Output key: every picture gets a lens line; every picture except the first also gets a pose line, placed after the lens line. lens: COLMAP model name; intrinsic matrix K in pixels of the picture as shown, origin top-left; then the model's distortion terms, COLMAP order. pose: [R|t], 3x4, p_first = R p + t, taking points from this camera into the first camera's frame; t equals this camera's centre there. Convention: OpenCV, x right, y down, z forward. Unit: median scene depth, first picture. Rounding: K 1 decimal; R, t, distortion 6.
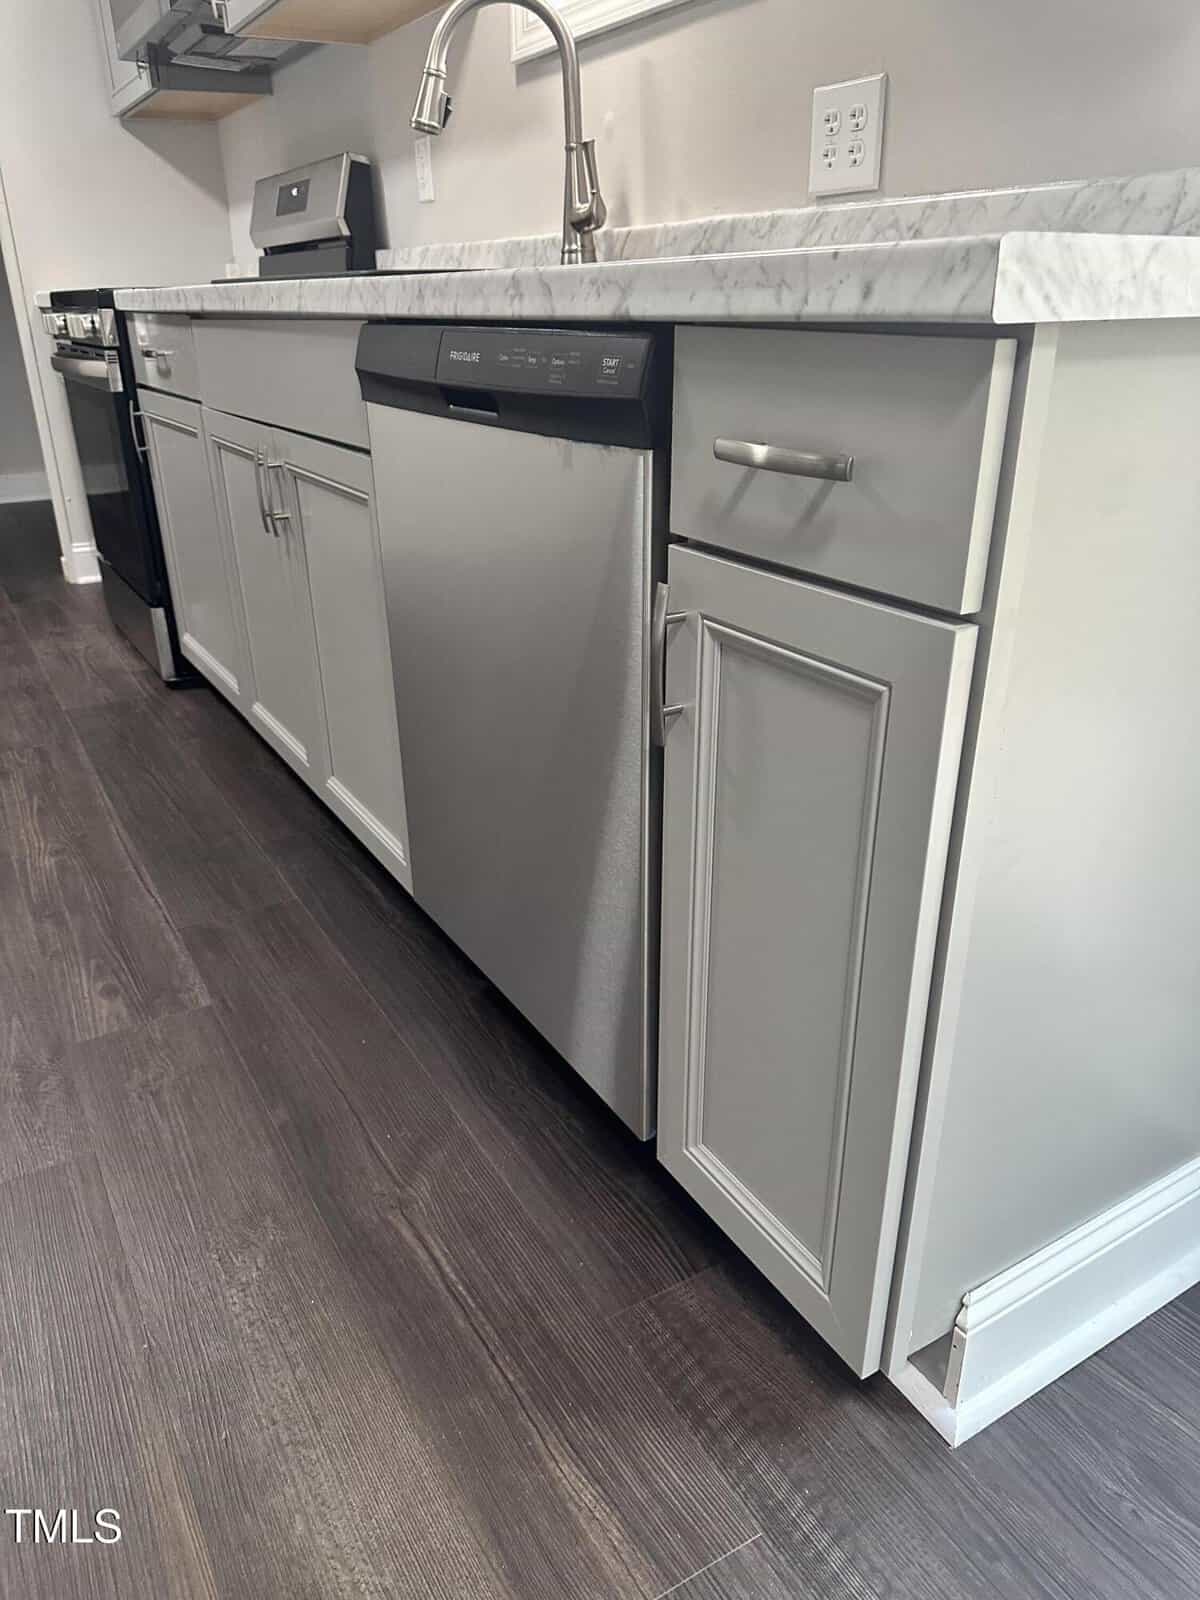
lens RADIAL K [[1122.3, 0, 596.6], [0, 1122.3, 802.8], [0, 0, 1]] dist [0.098183, -0.001241]
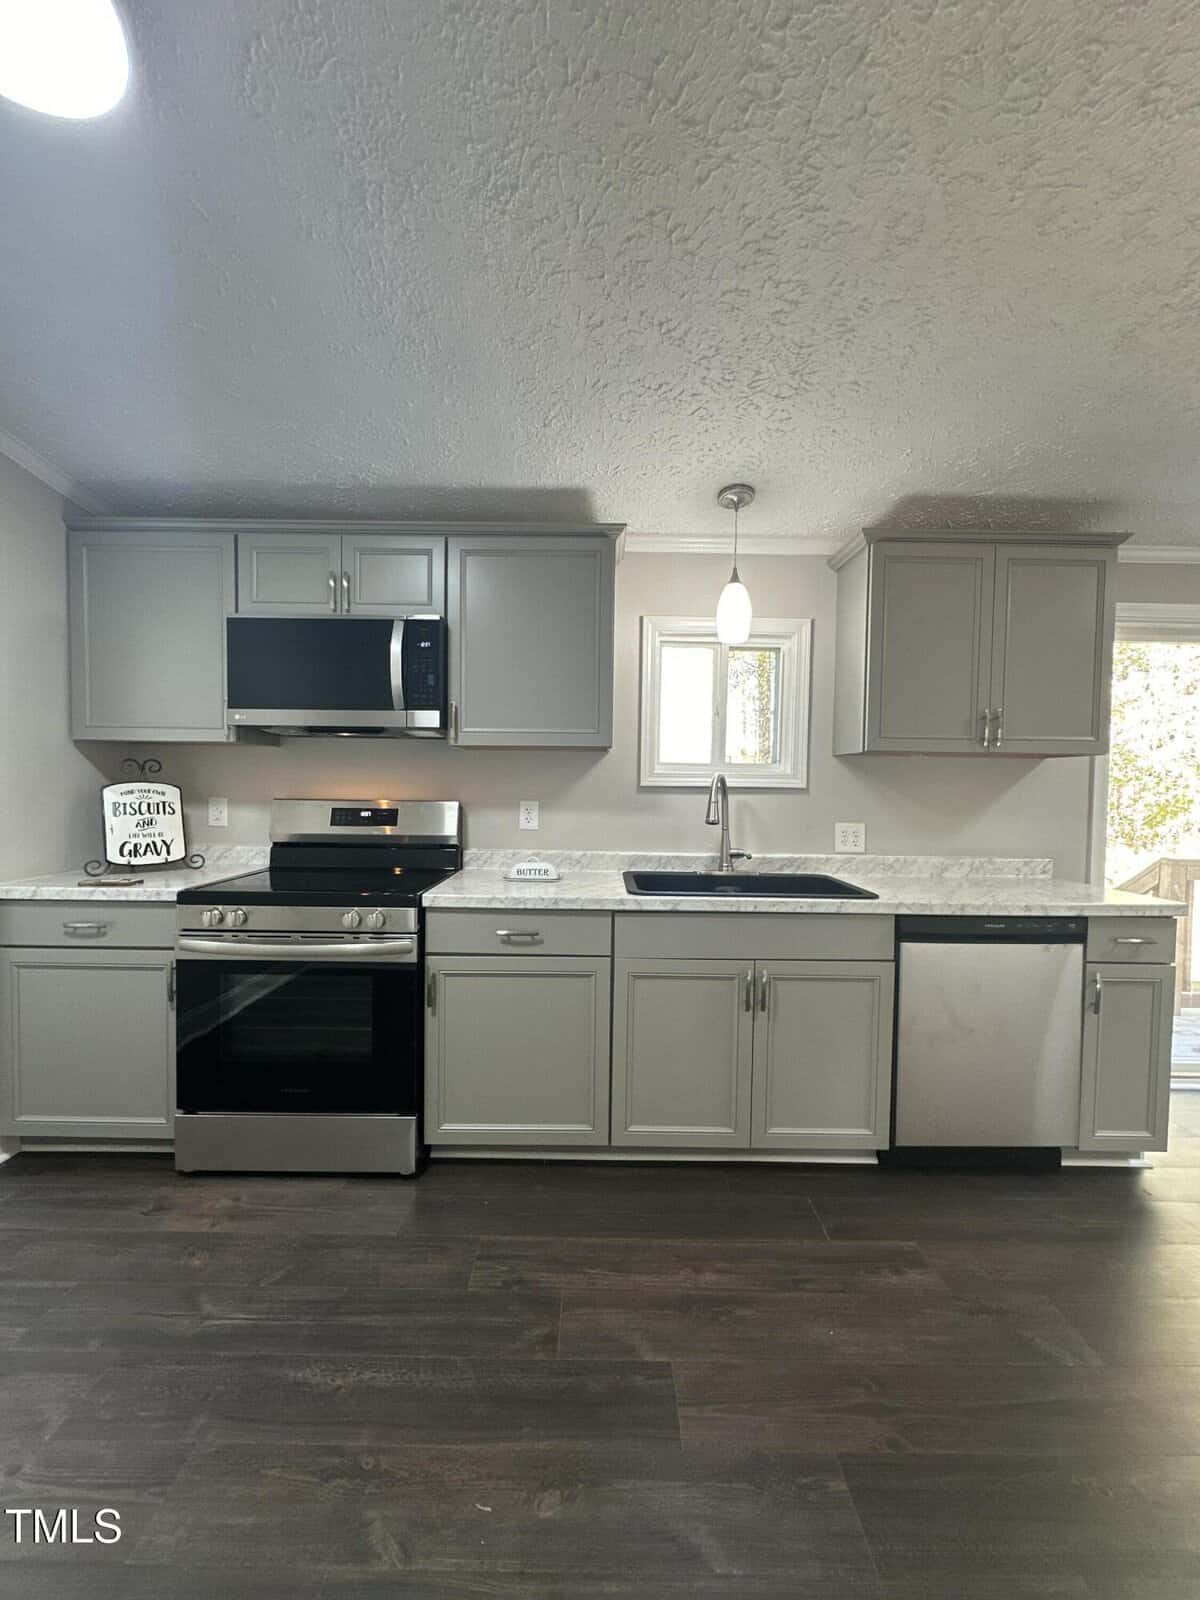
lens RADIAL K [[635.8, 0, 597.0], [0, 635.8, 799.4], [0, 0, 1]] dist [-0.003580, -0.000046]
pose [[0.499338, -0.004899, 0.866394, -1.455481], [0.326324, 0.927408, -0.182830, -0.486299], [-0.802605, 0.374019, 0.464688, 0.578712]]
